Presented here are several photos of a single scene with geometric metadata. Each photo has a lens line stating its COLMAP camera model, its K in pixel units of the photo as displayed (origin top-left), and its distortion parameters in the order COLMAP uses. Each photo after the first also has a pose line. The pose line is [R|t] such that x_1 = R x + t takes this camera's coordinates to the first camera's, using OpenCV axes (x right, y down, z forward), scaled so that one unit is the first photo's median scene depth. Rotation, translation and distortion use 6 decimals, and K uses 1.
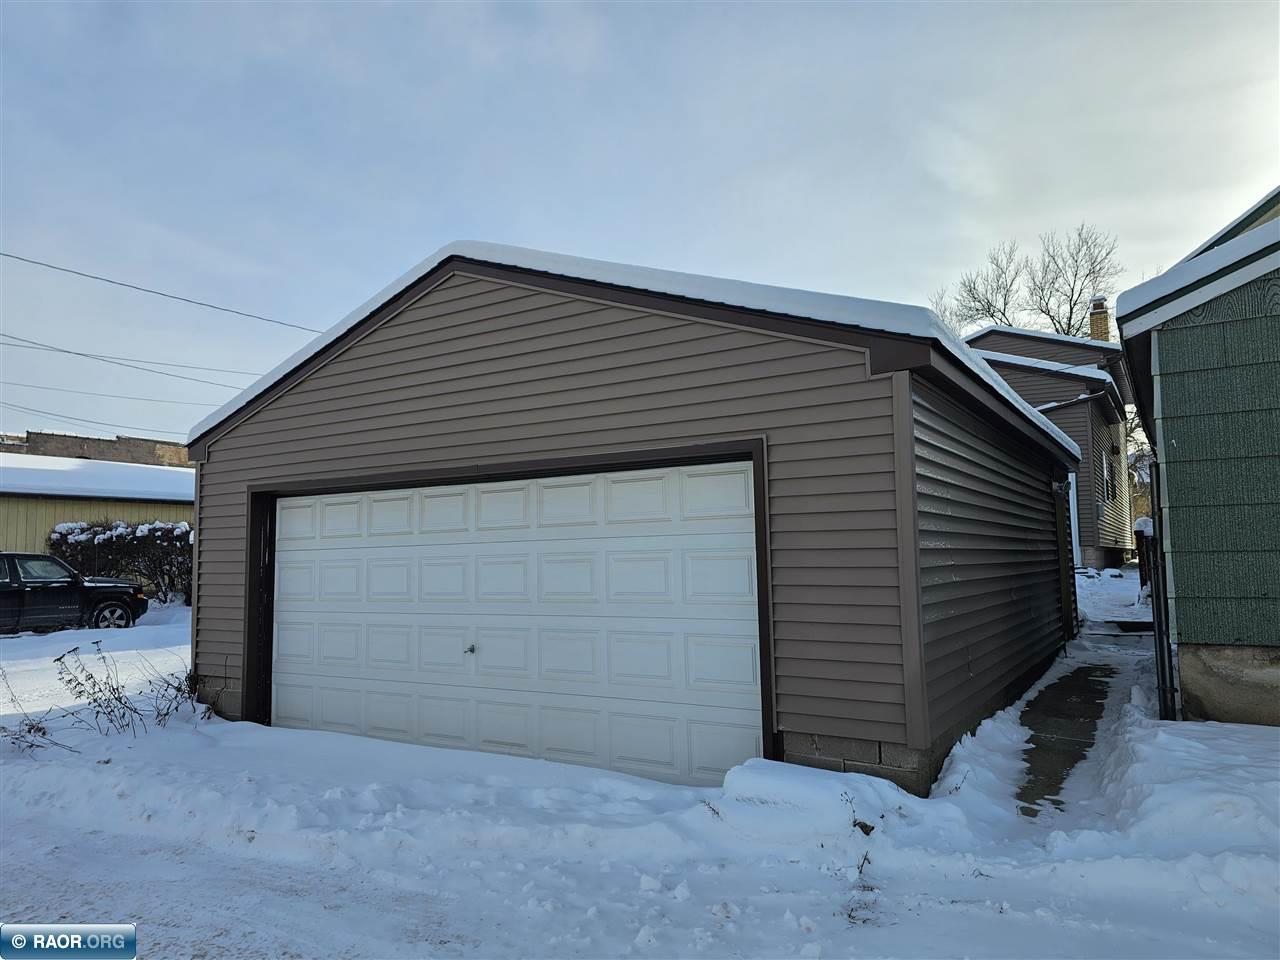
lens RADIAL K [[859.8, 0, 638.9], [0, 859.8, 481.4], [0, 0, 1]] dist [0.002528, 0.000439]
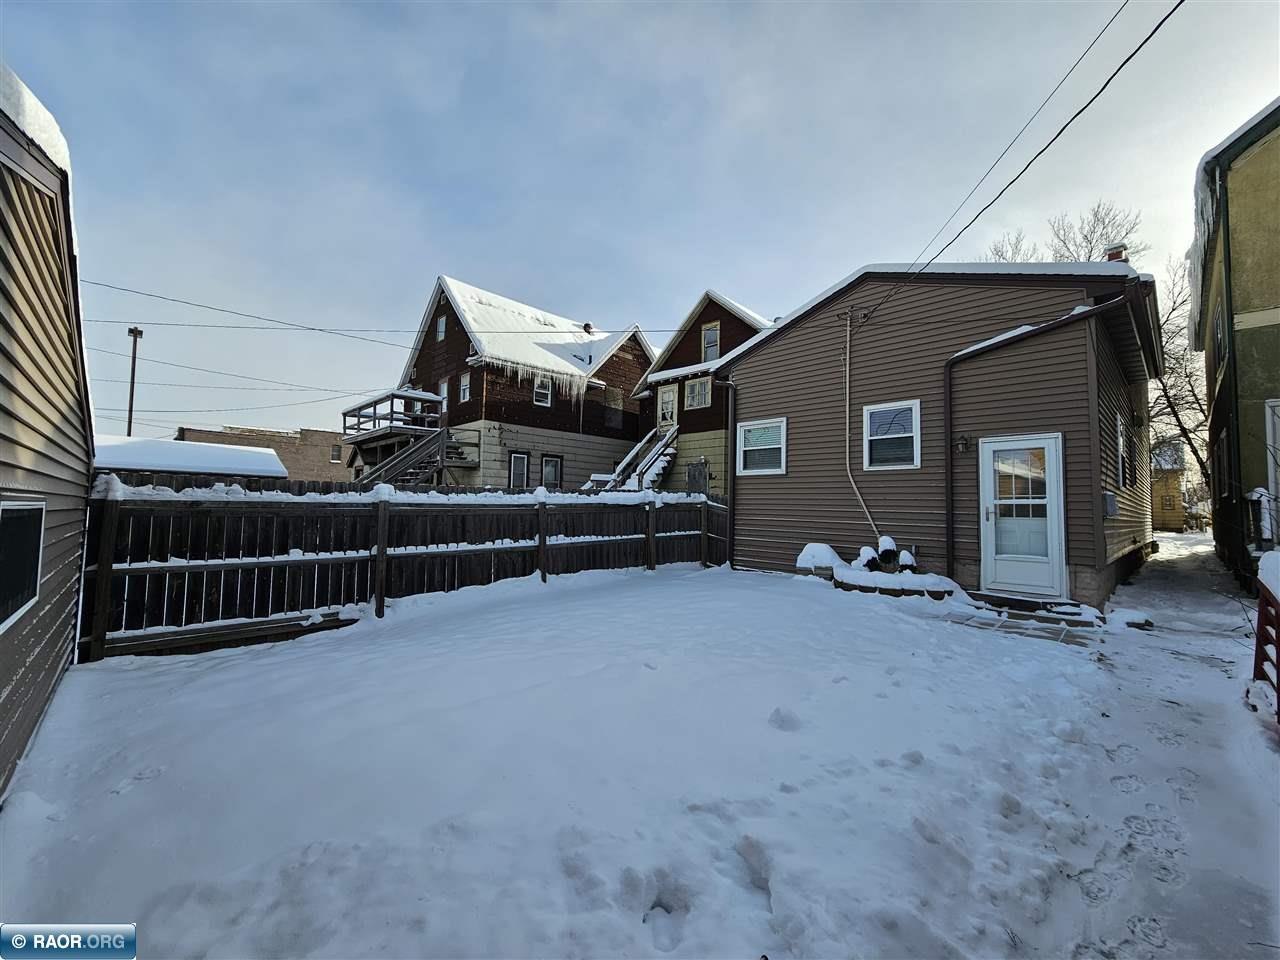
lens RADIAL K [[523.3, 0, 642.5], [0, 523.3, 479.2], [0, 0, 1]] dist [-0.001637, 0.000548]
pose [[0.971087, 0.014300, -0.238296, 0.281194], [-0.008558, 0.999648, 0.025114, 0.008786], [0.238572, -0.022348, 0.970868, 0.521841]]
